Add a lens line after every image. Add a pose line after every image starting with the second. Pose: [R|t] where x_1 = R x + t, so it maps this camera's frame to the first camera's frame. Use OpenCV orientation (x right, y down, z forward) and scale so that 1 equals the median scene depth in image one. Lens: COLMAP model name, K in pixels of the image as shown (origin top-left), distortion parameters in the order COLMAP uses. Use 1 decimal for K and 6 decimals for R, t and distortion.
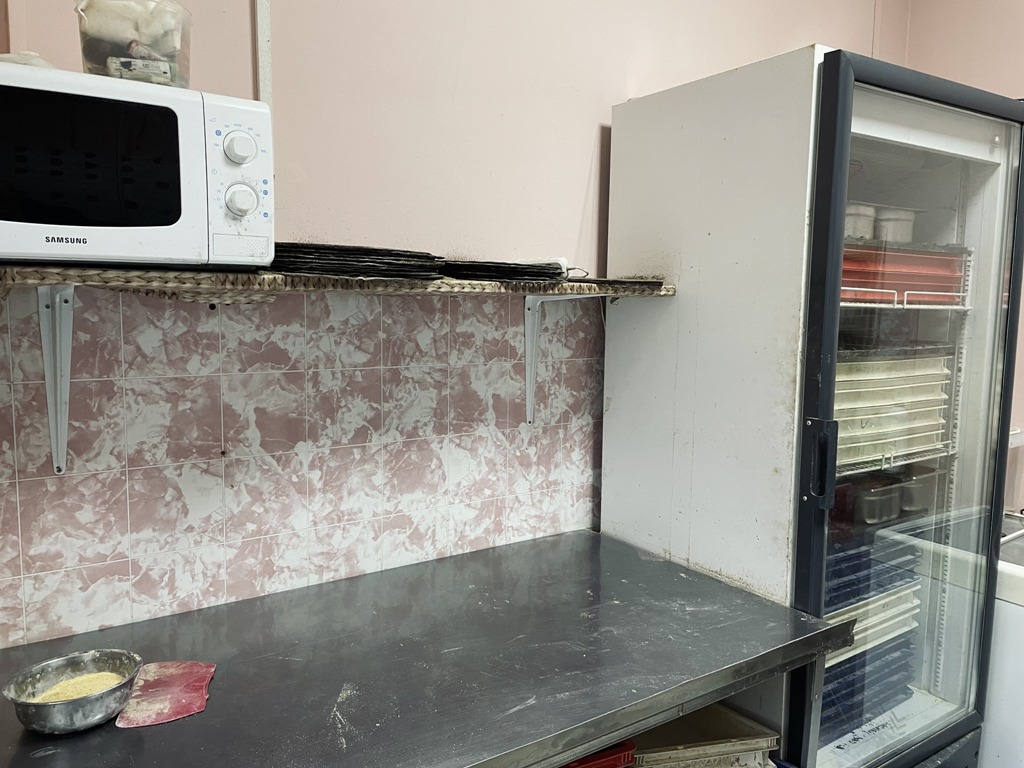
lens RADIAL K [[767.2, 0, 514.9], [0, 767.2, 378.8], [0, 0, 1]] dist [0.034447, -0.029278]
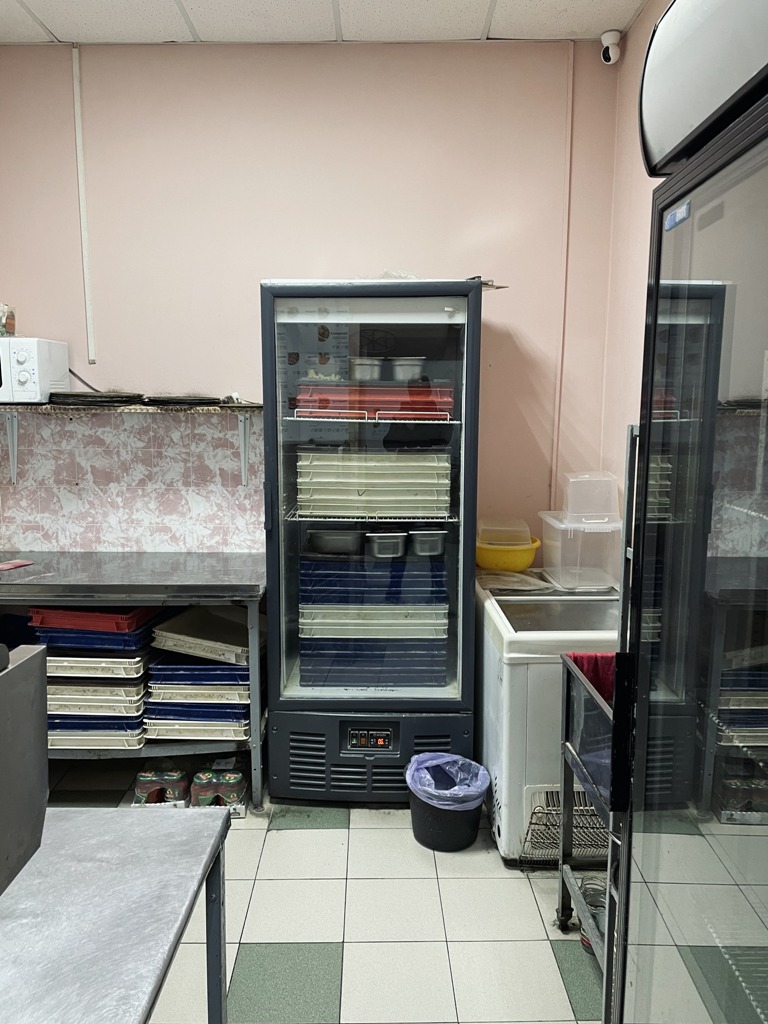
lens RADIAL K [[767.2, 0, 378.3], [0, 767.2, 517.1], [0, 0, 1]] dist [0.034447, -0.029278]
pose [[0.824638, 0.074804, -0.560693, 1.491148], [-0.056412, 0.997152, 0.050065, 0.027268], [0.562841, -0.009656, 0.826509, -0.339774]]
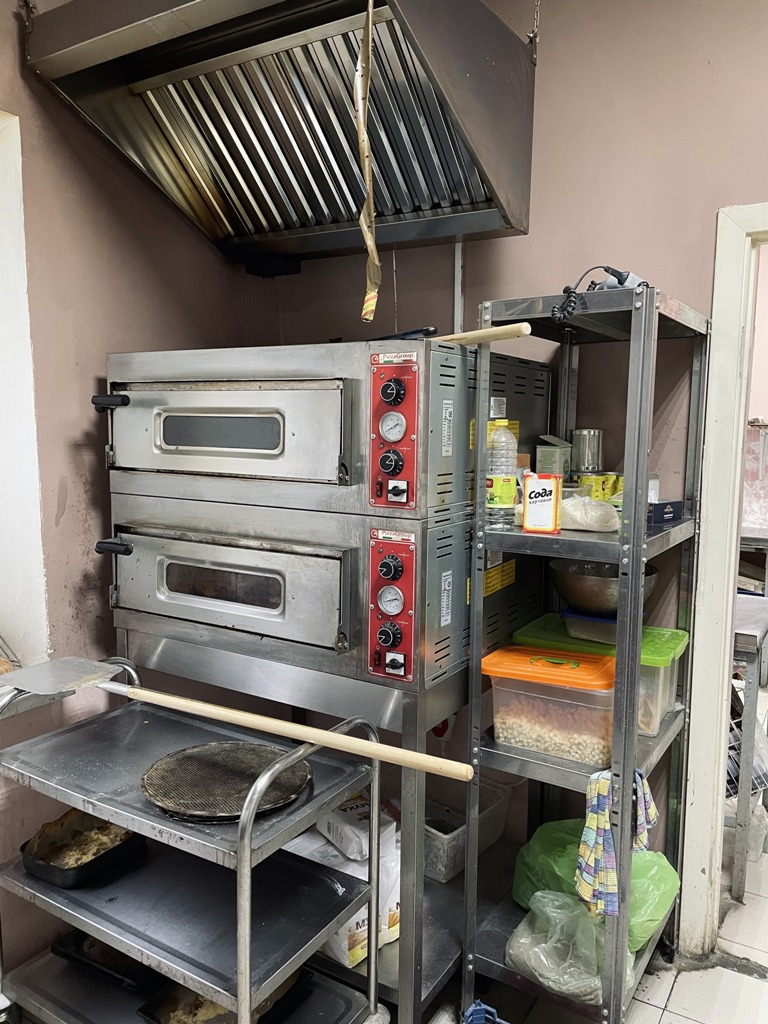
lens RADIAL K [[767.2, 0, 385.1], [0, 767.2, 511.0], [0, 0, 1]] dist [0.034447, -0.029278]
pose [[0.396198, 0.097047, -0.913022, 2.182154], [-0.100054, 0.993040, 0.062135, 0.144134], [0.912697, 0.066733, 0.403151, -1.345647]]
